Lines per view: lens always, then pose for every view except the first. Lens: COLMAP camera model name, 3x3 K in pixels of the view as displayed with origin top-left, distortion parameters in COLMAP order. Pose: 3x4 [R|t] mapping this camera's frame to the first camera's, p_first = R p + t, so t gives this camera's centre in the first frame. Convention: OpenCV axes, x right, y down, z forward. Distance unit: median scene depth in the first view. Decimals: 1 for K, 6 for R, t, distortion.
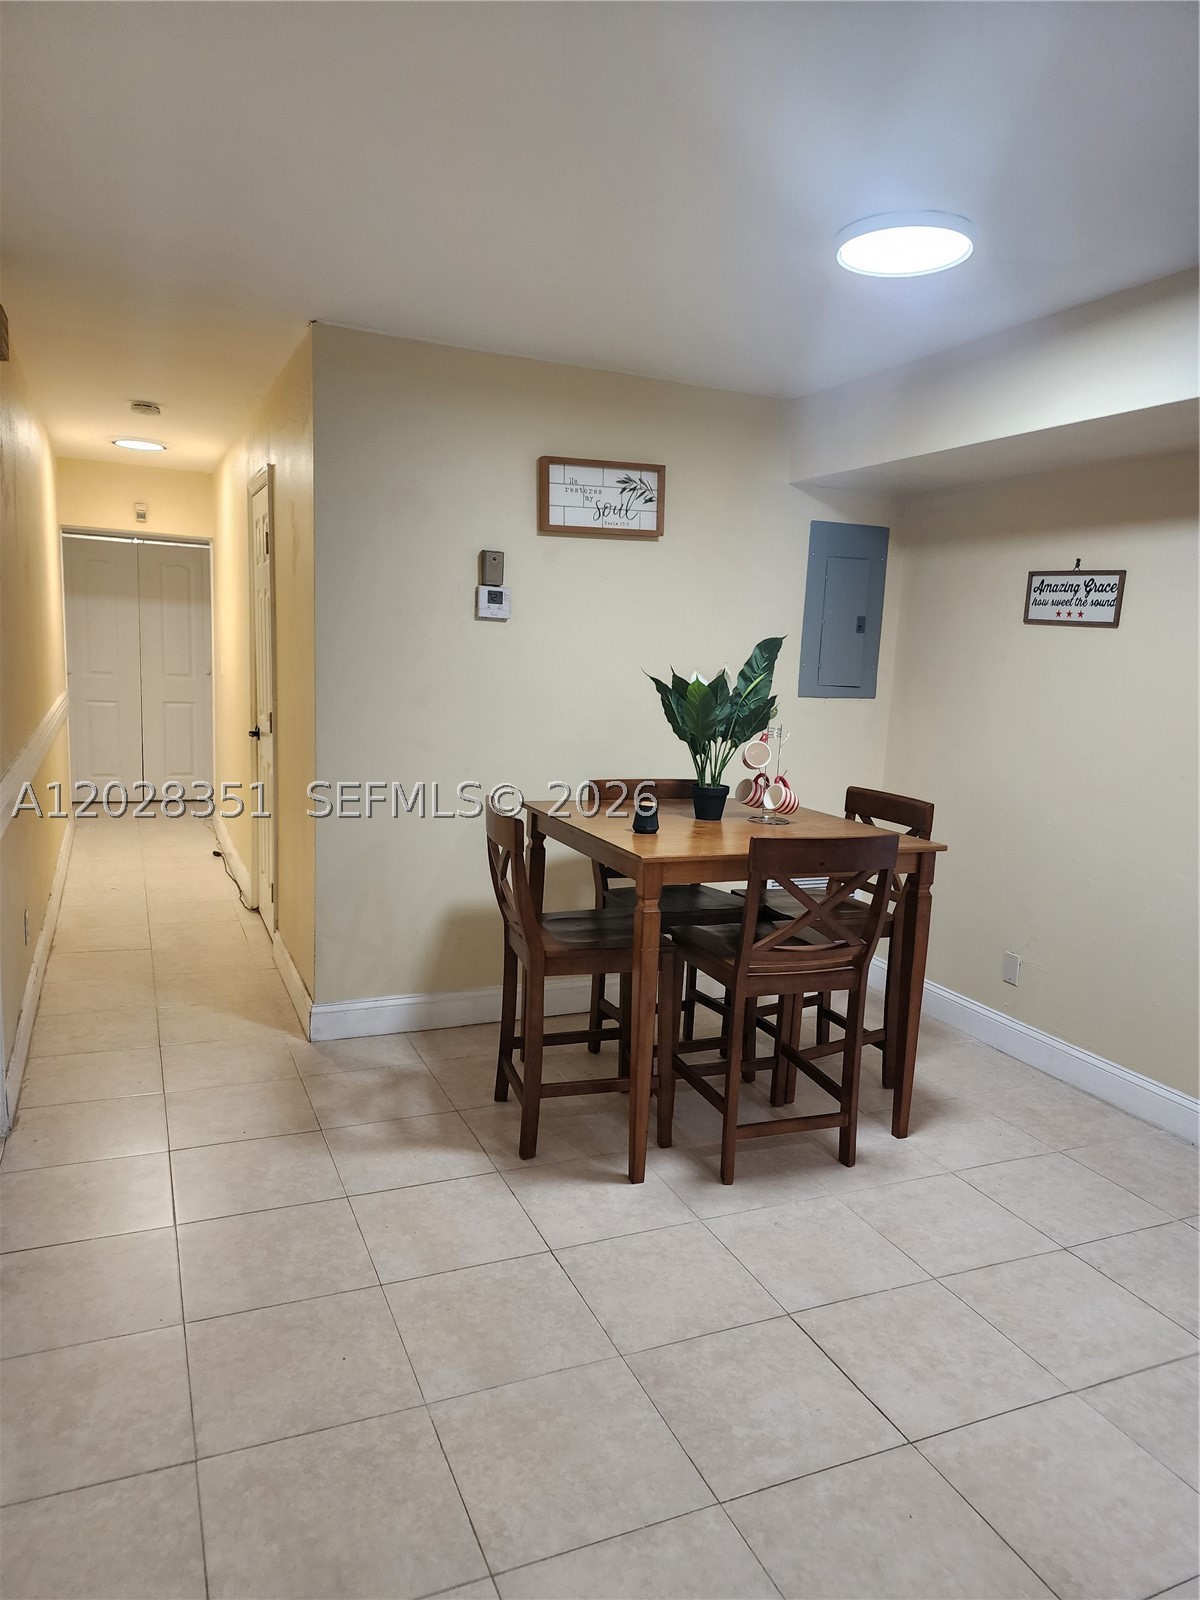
lens RADIAL K [[1079.6, 0, 603.2], [0, 1079.6, 804.9], [0, 0, 1]] dist [0.033717, -0.012891]
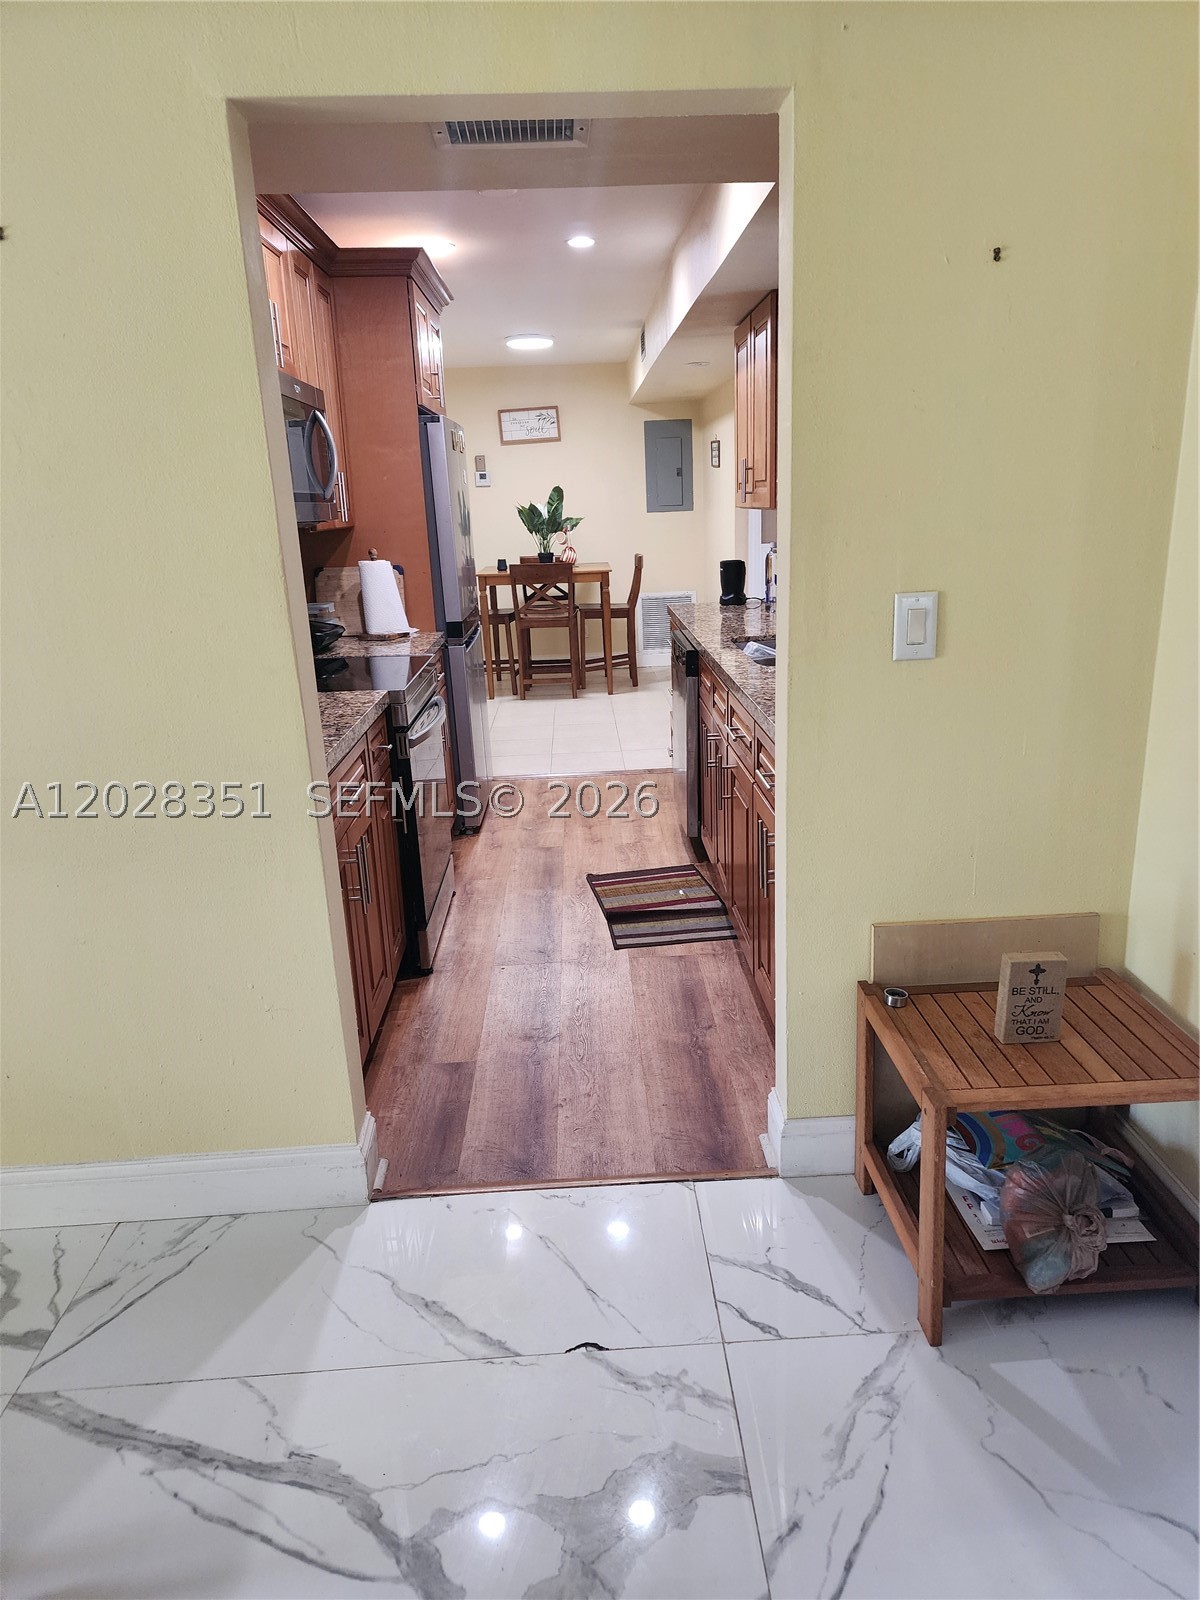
lens RADIAL K [[1079.6, 0, 603.6], [0, 1079.6, 799.0], [0, 0, 1]] dist [0.033717, -0.012891]
pose [[0.925411, 0.014410, -0.378690, 0.972124], [0.024794, 0.994834, 0.098445, 0.254586], [0.378152, -0.100491, 0.920273, -1.025931]]
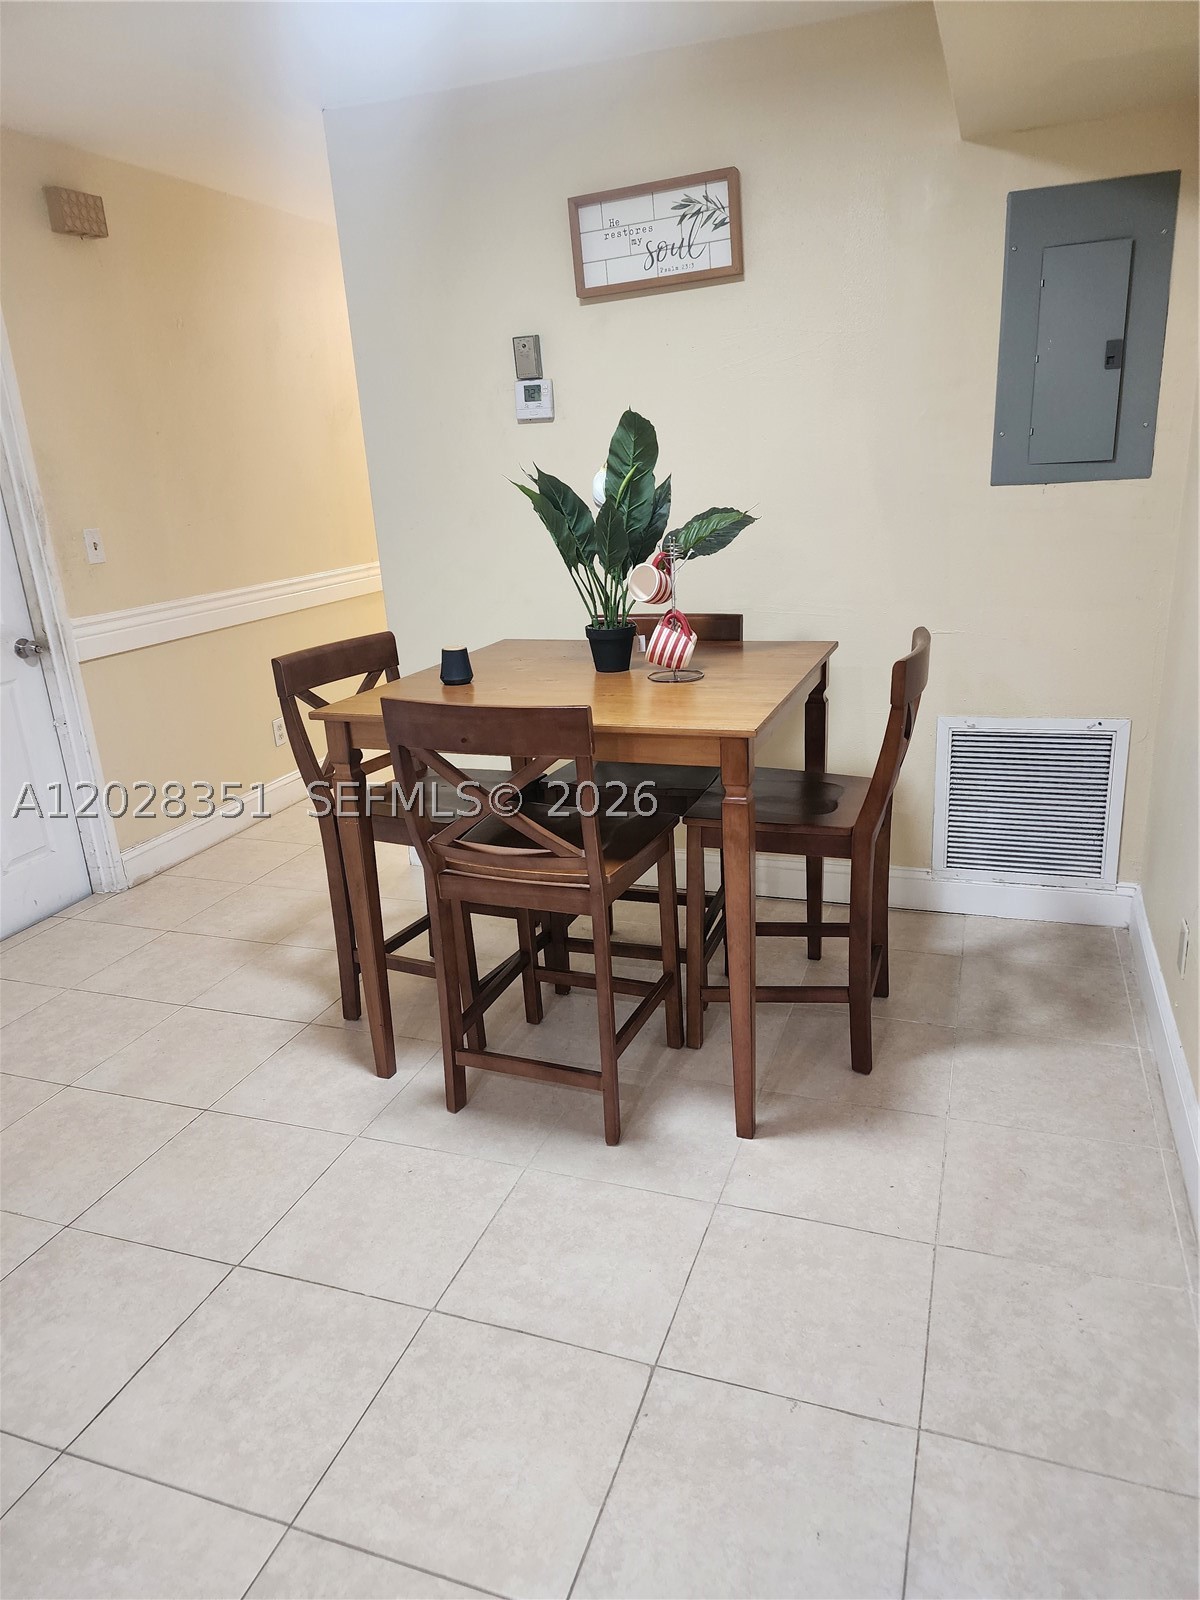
lens RADIAL K [[1079.6, 0, 598.1], [0, 1079.6, 804.1], [0, 0, 1]] dist [0.033717, -0.012891]
pose [[0.725621, 0.121213, -0.677334, 0.535917], [-0.024691, 0.988315, 0.150414, -0.002745], [0.687651, -0.092420, 0.720135, 0.382239]]
